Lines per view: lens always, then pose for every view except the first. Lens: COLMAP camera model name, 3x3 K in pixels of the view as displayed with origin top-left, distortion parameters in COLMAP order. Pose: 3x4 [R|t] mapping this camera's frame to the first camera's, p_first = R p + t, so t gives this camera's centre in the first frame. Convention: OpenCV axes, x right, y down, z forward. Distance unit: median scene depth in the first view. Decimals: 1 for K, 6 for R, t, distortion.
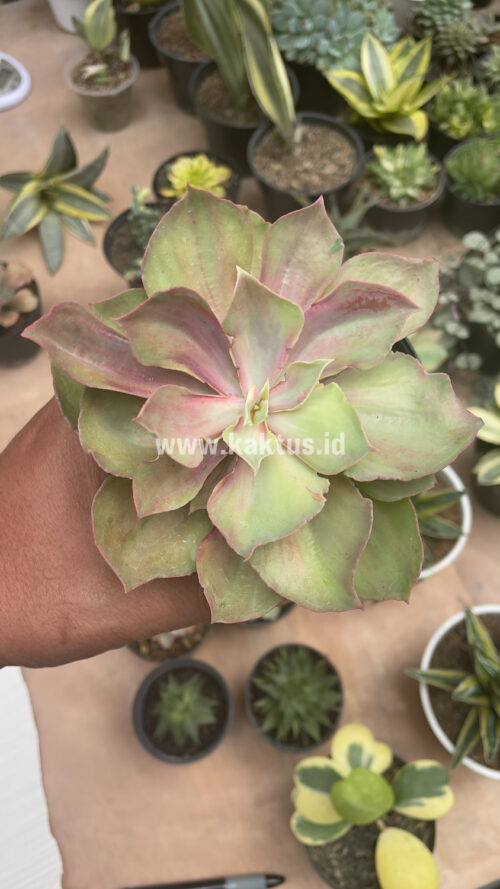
lens RADIAL K [[666.4, 0, 250.5], [0, 666.4, 440.5], [0, 0, 1]] dist [-0.004081, 0.003388]
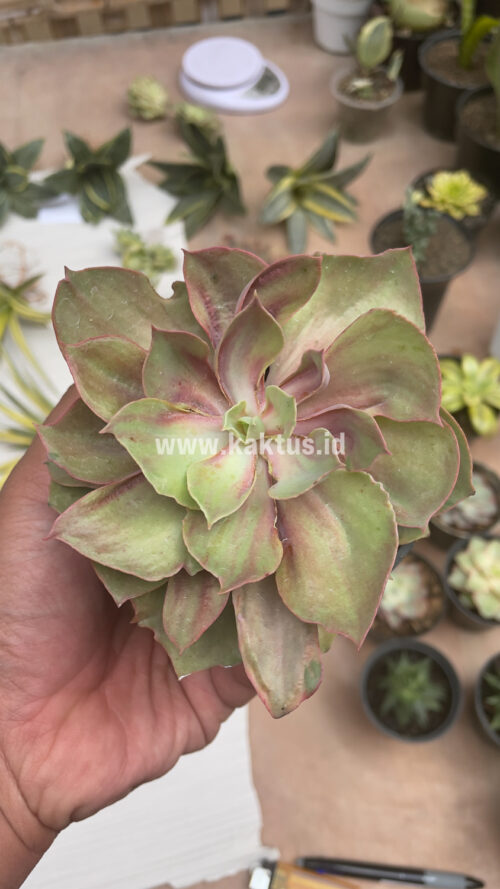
lens RADIAL K [[669.8, 0, 249.2], [0, 669.8, 442.5], [0, 0, 1]] dist [-0.002789, -0.004001]
pose [[0.977012, 0.176002, -0.120292, -0.189208], [-0.182815, 0.981971, -0.048080, 0.088677], [0.109661, 0.068966, 0.991574, -0.033289]]
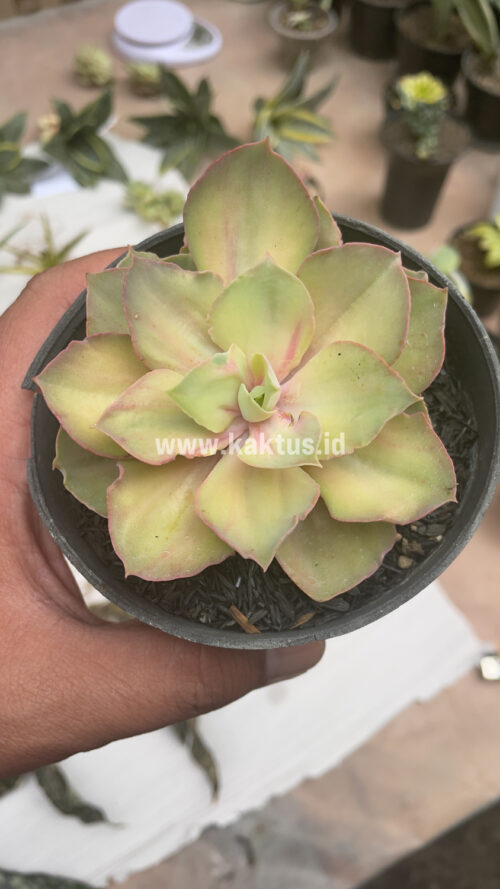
lens RADIAL K [[668.4, 0, 248.2], [0, 668.4, 441.7], [0, 0, 1]] dist [-0.001851, -0.006284]
pose [[0.993833, -0.080566, 0.076196, -0.494617], [0.084669, 0.995039, -0.052237, 0.238189], [-0.071609, 0.058366, 0.995724, -0.108889]]
